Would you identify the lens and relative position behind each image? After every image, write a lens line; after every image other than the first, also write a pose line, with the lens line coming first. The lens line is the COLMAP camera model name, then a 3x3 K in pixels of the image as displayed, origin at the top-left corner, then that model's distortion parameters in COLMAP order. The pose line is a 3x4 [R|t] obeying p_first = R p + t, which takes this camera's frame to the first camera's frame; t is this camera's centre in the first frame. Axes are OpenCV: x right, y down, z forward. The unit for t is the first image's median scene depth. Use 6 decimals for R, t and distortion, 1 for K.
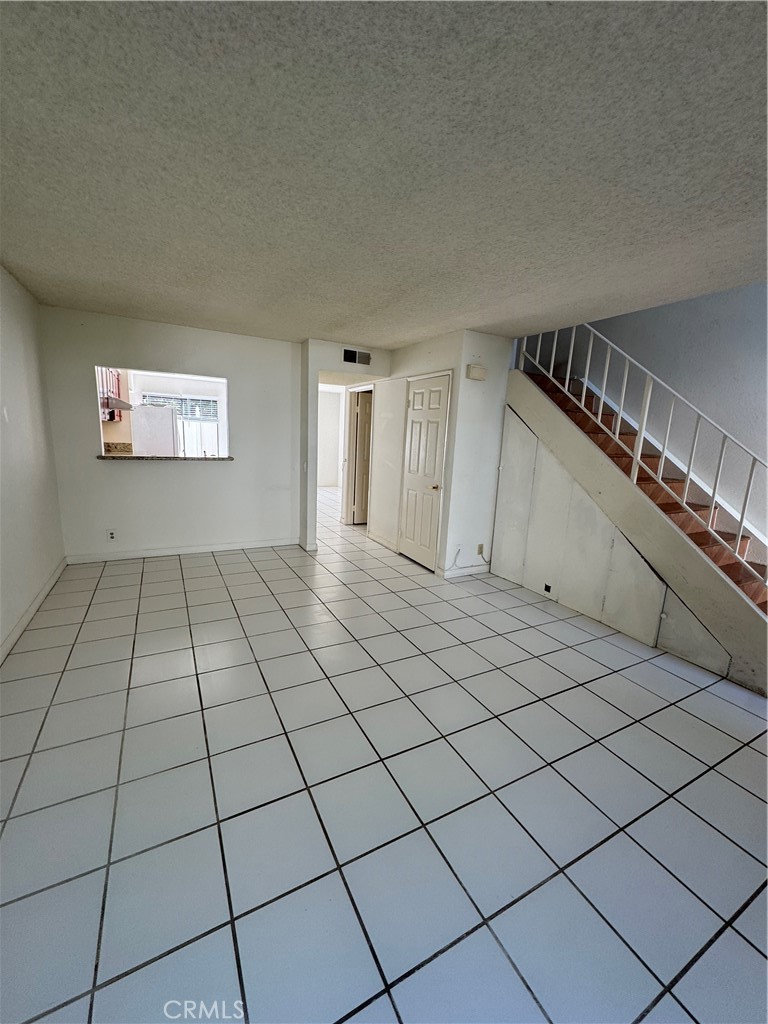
lens RADIAL K [[405.9, 0, 383.6], [0, 405.9, 511.5], [0, 0, 1]] dist [-0.001979, 0.001923]
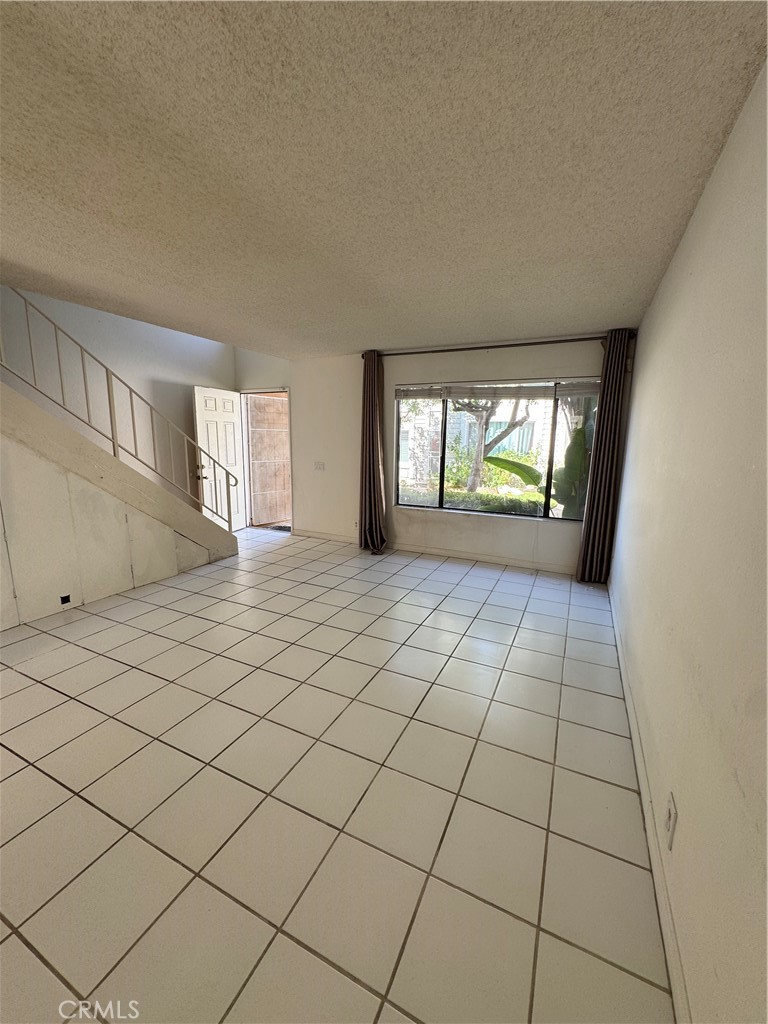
lens RADIAL K [[405.9, 0, 386.0], [0, 405.9, 510.9], [0, 0, 1]] dist [-0.001979, 0.001923]
pose [[-0.588496, -0.197215, 0.784078, -0.721585], [0.109170, 0.941529, 0.318757, -0.214052], [-0.801095, 0.273185, -0.532556, 0.973405]]
